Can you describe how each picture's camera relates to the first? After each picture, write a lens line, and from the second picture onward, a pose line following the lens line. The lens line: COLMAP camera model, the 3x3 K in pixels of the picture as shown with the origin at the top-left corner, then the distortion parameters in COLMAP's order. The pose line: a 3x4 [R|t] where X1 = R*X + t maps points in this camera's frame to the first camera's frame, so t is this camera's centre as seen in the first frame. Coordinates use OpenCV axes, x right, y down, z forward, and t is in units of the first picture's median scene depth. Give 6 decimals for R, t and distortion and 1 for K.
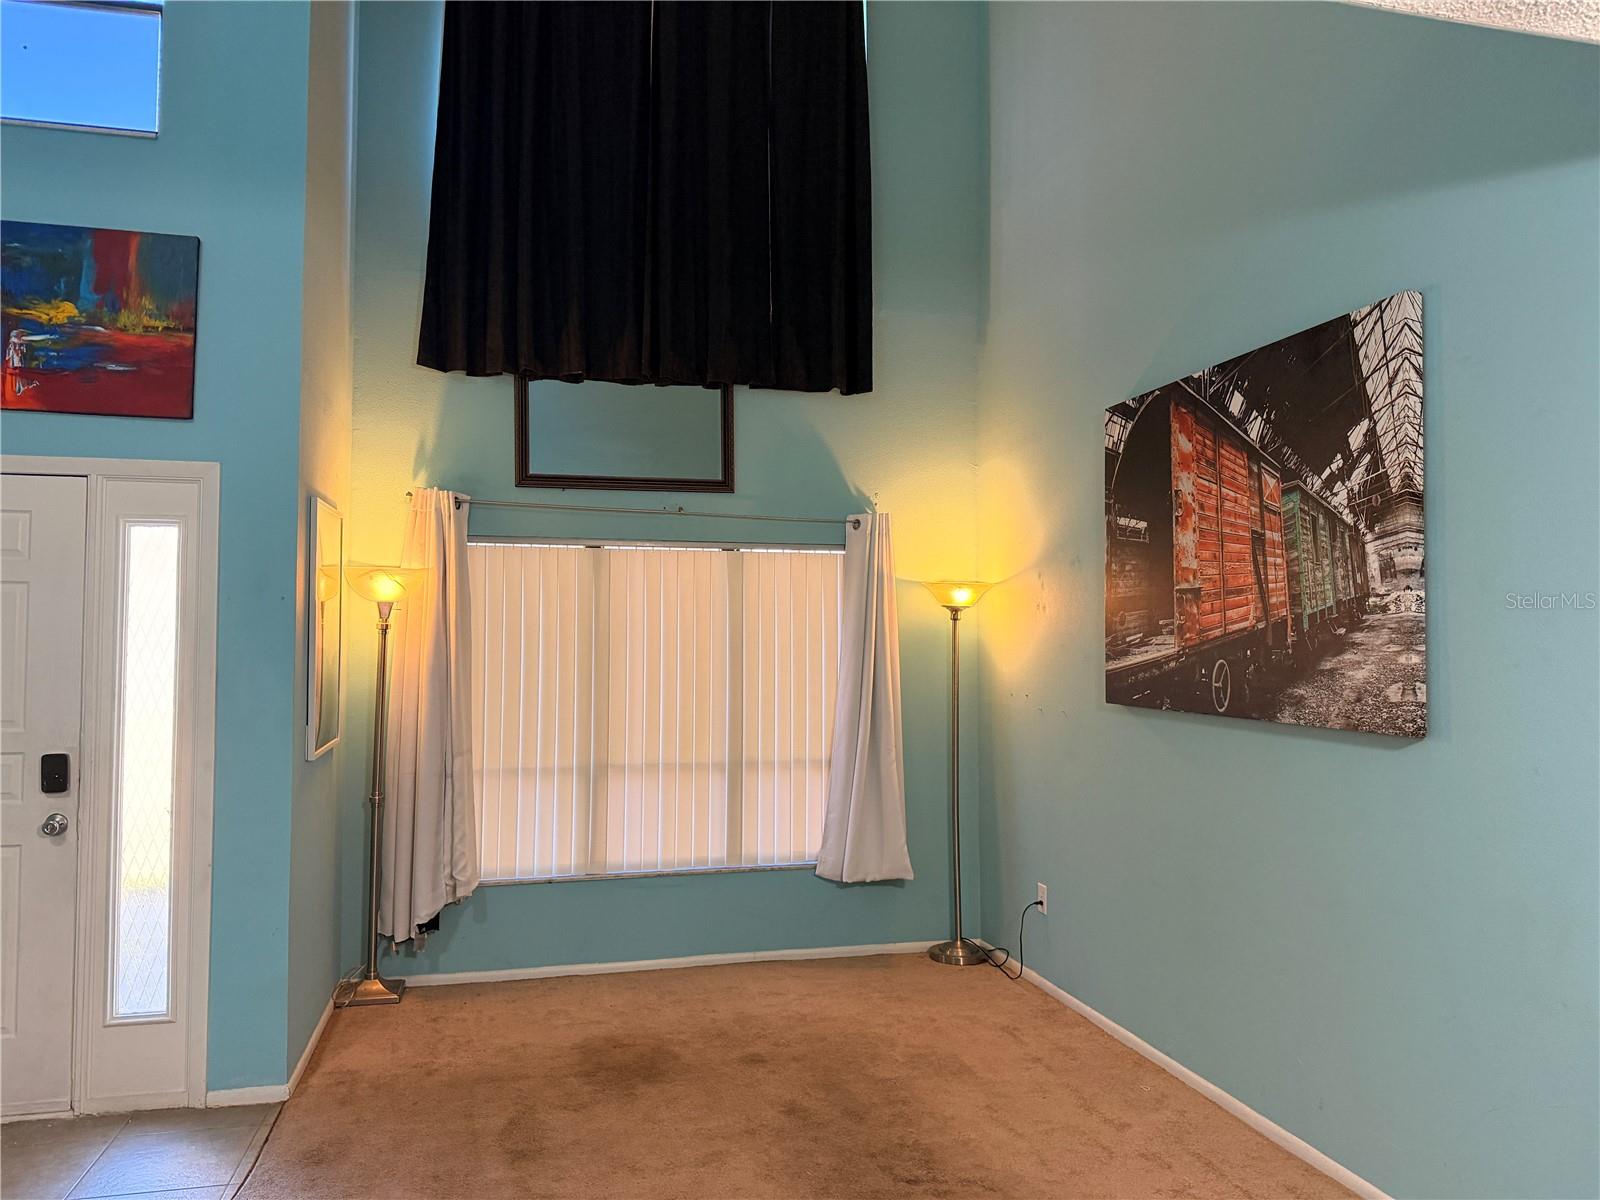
lens RADIAL K [[1123.9, 0, 797.8], [0, 1123.9, 595.6], [0, 0, 1]] dist [0.027353, -0.042341]
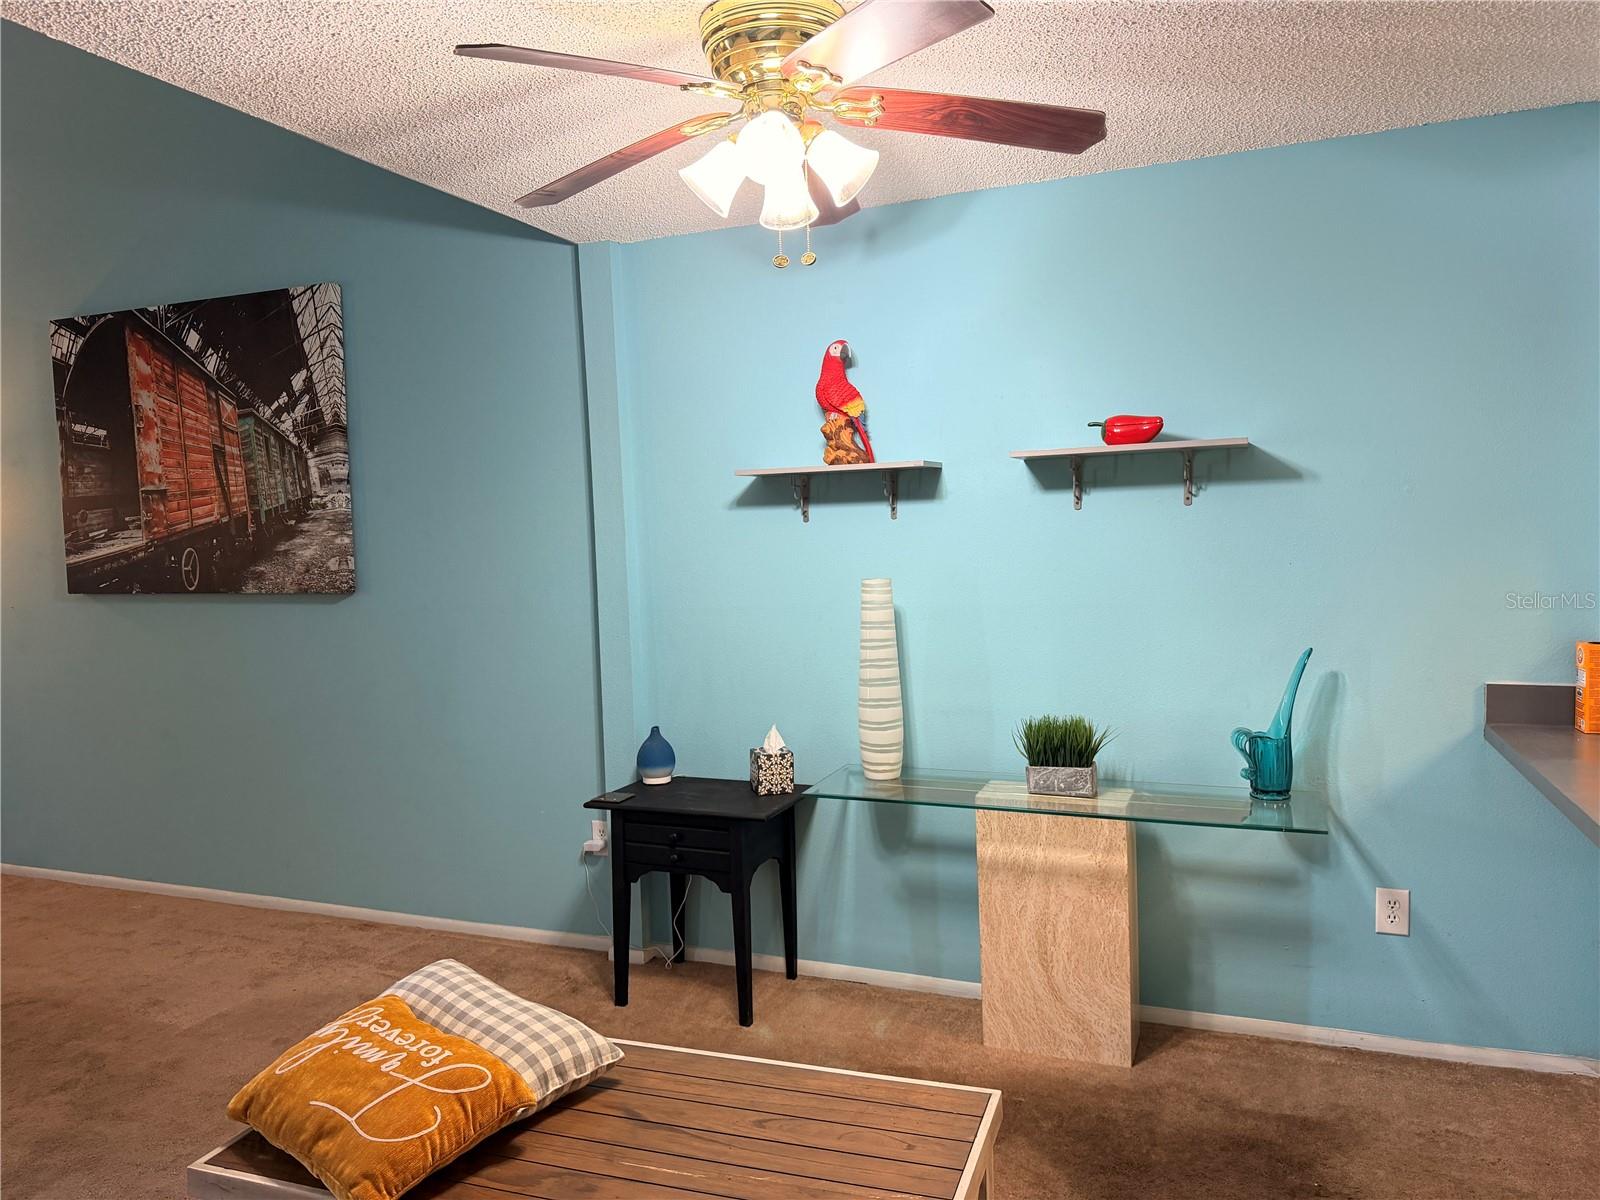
lens RADIAL K [[1123.9, 0, 794.7], [0, 1123.9, 598.7], [0, 0, 1]] dist [0.027353, -0.042341]
pose [[0.591251, -0.074986, 0.802994, -0.238083], [-0.002074, 0.995524, 0.094491, -0.006585], [-0.806485, -0.057533, 0.588448, -0.276440]]
